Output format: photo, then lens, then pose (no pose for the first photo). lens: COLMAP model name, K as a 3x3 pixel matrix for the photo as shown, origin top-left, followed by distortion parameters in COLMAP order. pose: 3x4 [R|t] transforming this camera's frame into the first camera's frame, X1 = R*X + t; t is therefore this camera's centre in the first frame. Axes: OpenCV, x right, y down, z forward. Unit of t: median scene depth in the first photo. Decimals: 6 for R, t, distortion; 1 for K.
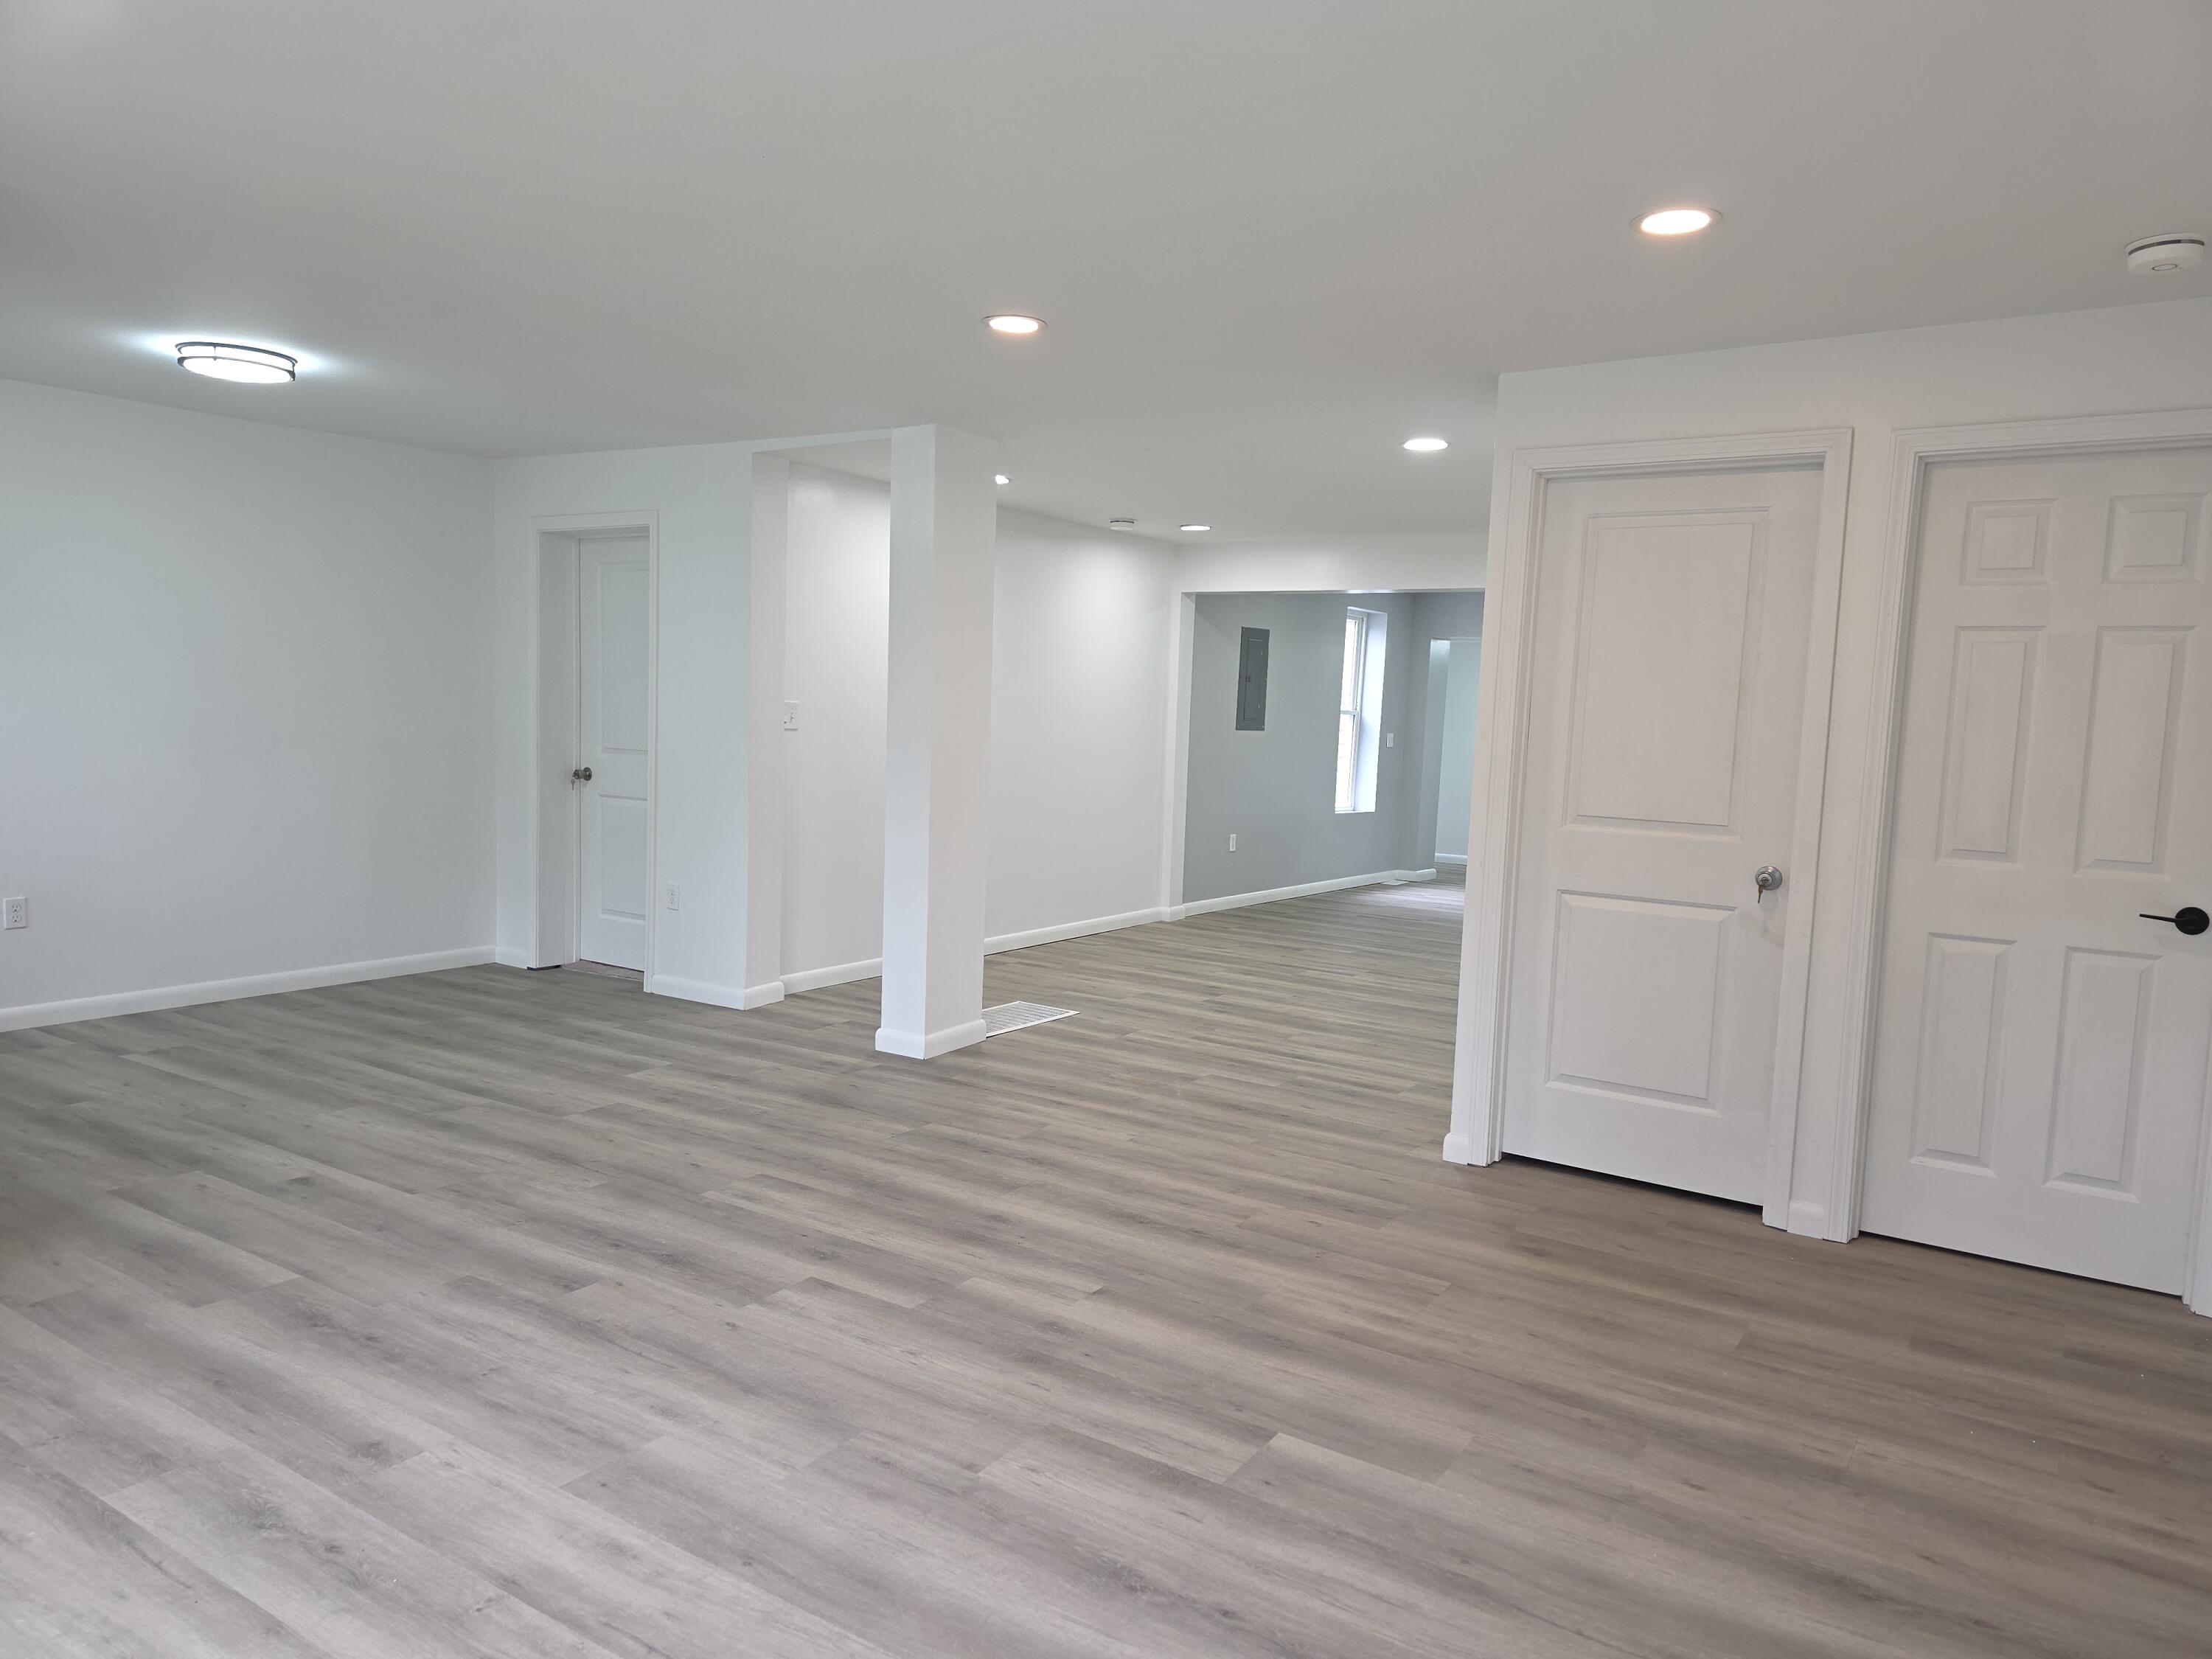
lens RADIAL K [[1475.2, 0, 1117.2], [0, 1475.2, 835.3], [0, 0, 1]] dist [0.050377, -0.039275]
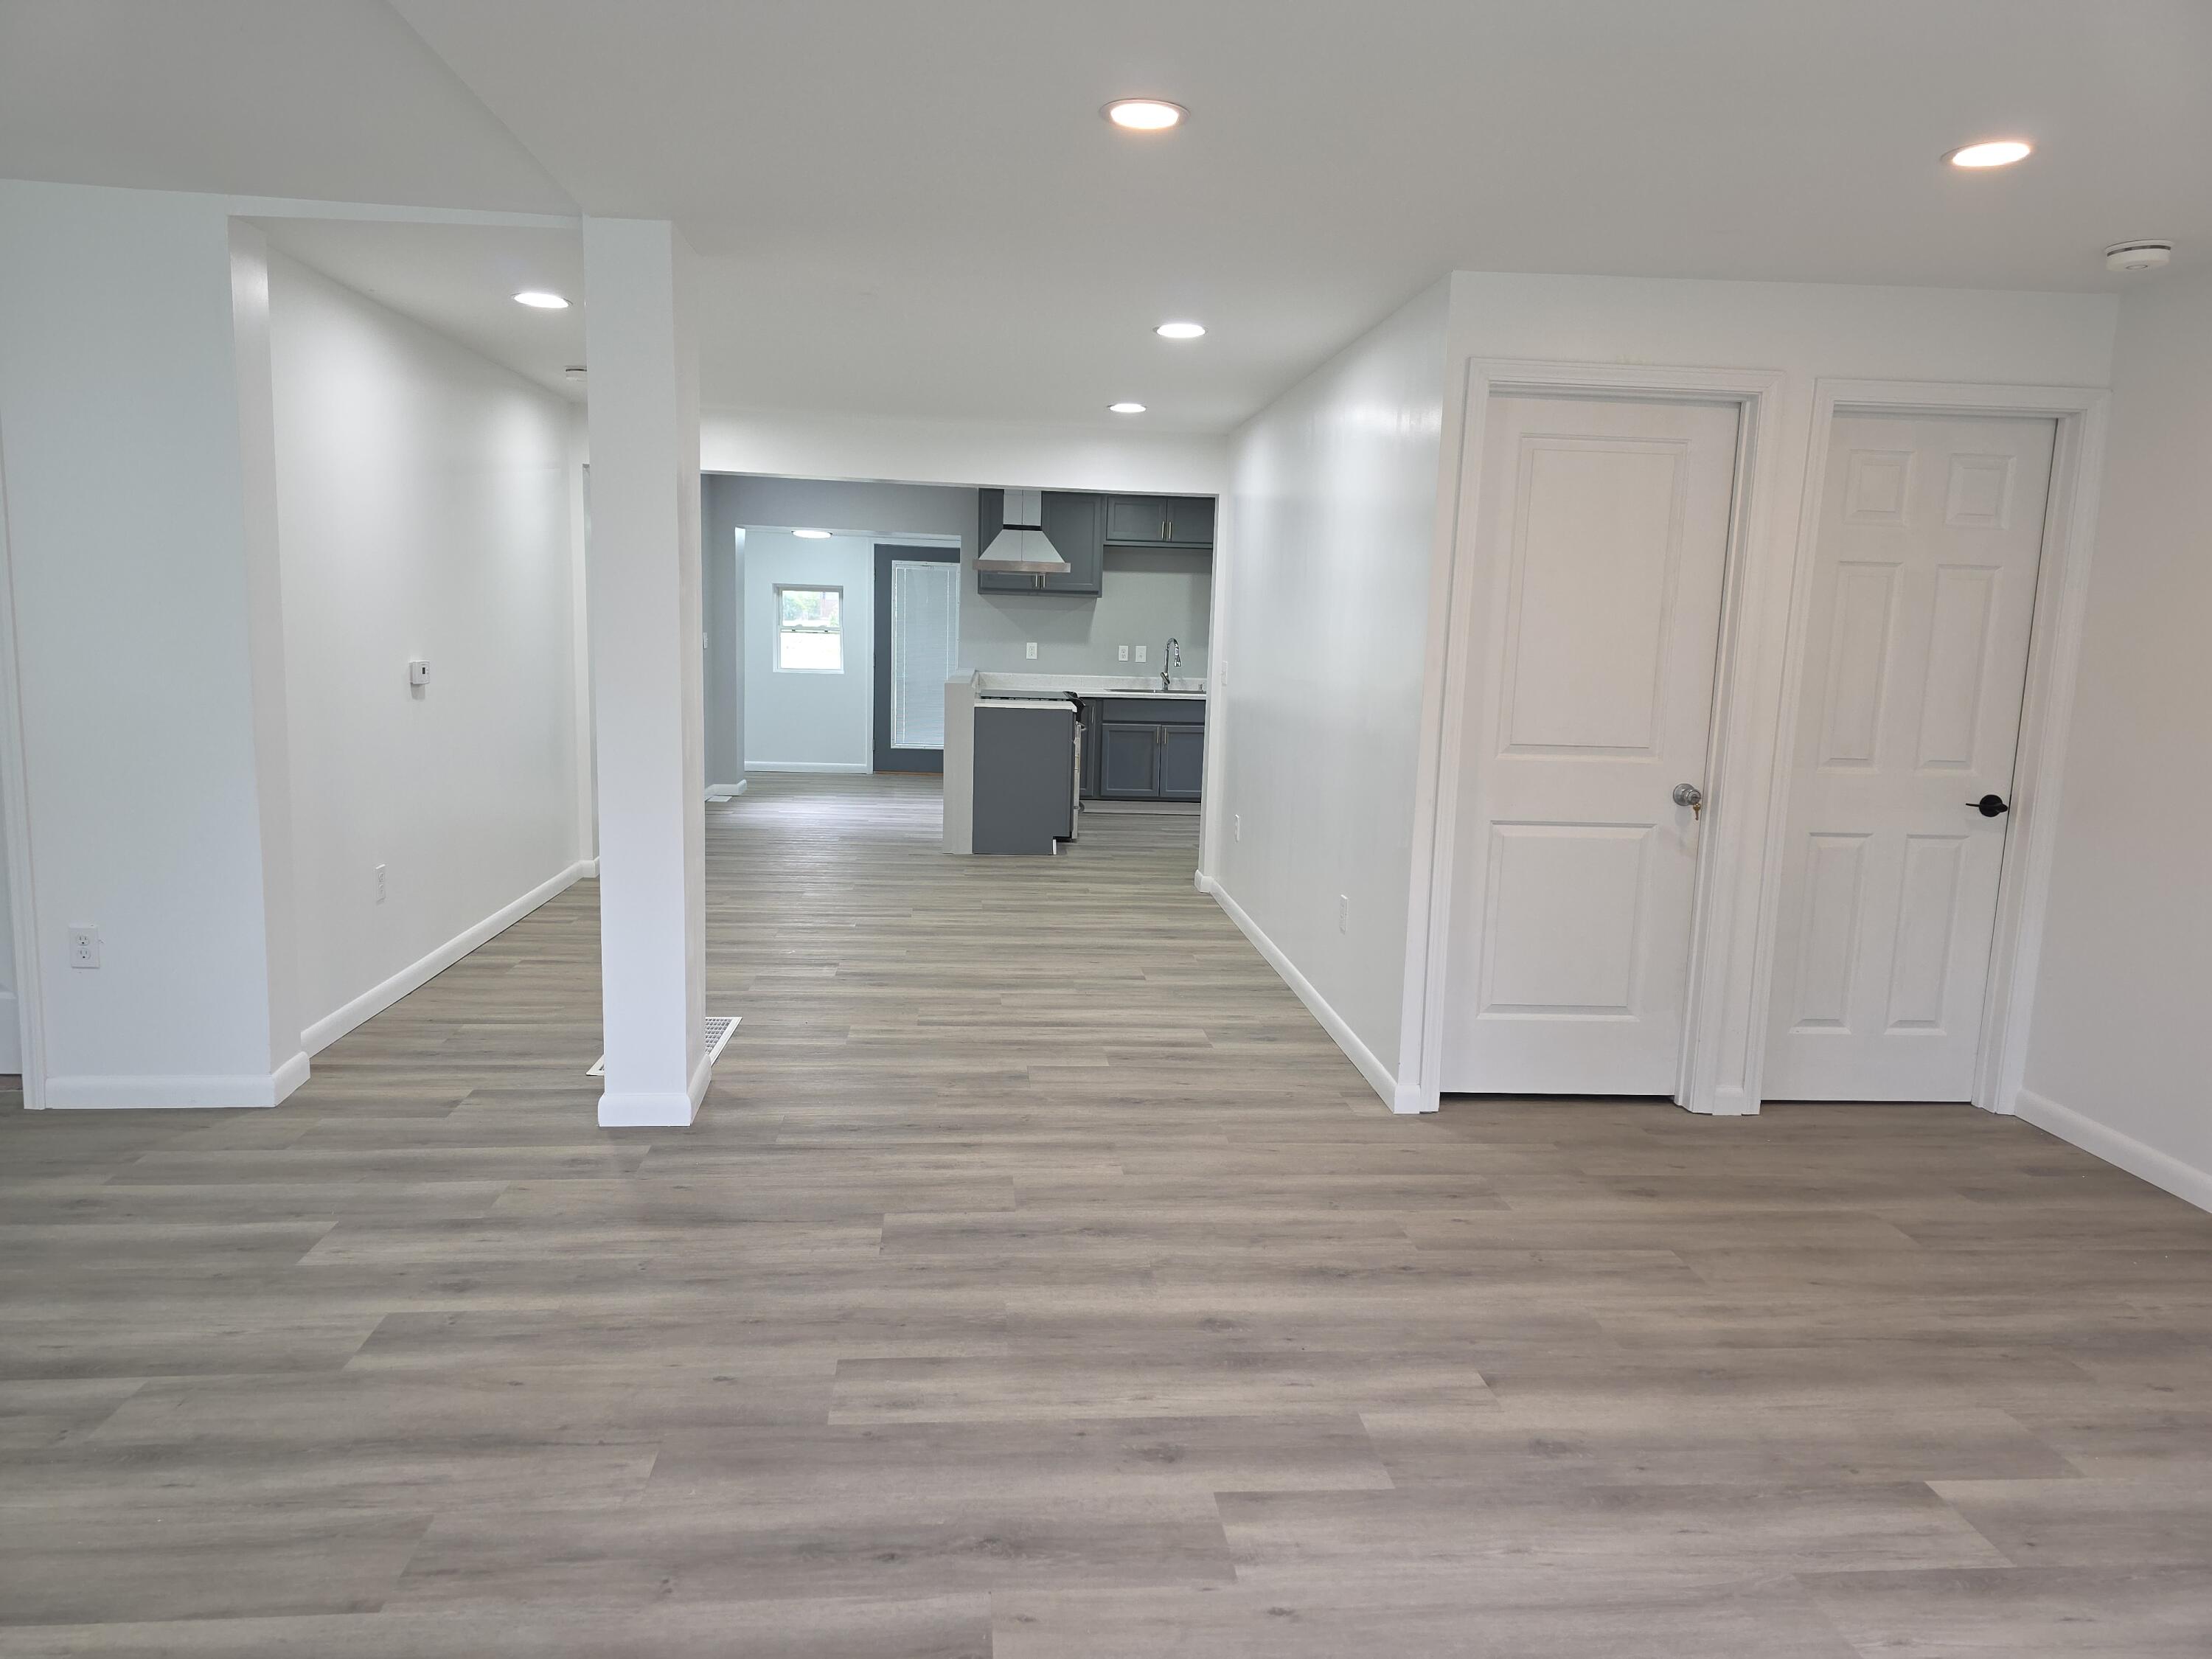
lens RADIAL K [[1475.2, 0, 1128.2], [0, 1475.2, 833.1], [0, 0, 1]] dist [0.050377, -0.039275]
pose [[0.786111, -0.099931, 0.609954, -0.637545], [0.051132, 0.993975, 0.096948, -0.081491], [-0.615967, -0.045024, 0.786484, 0.490883]]
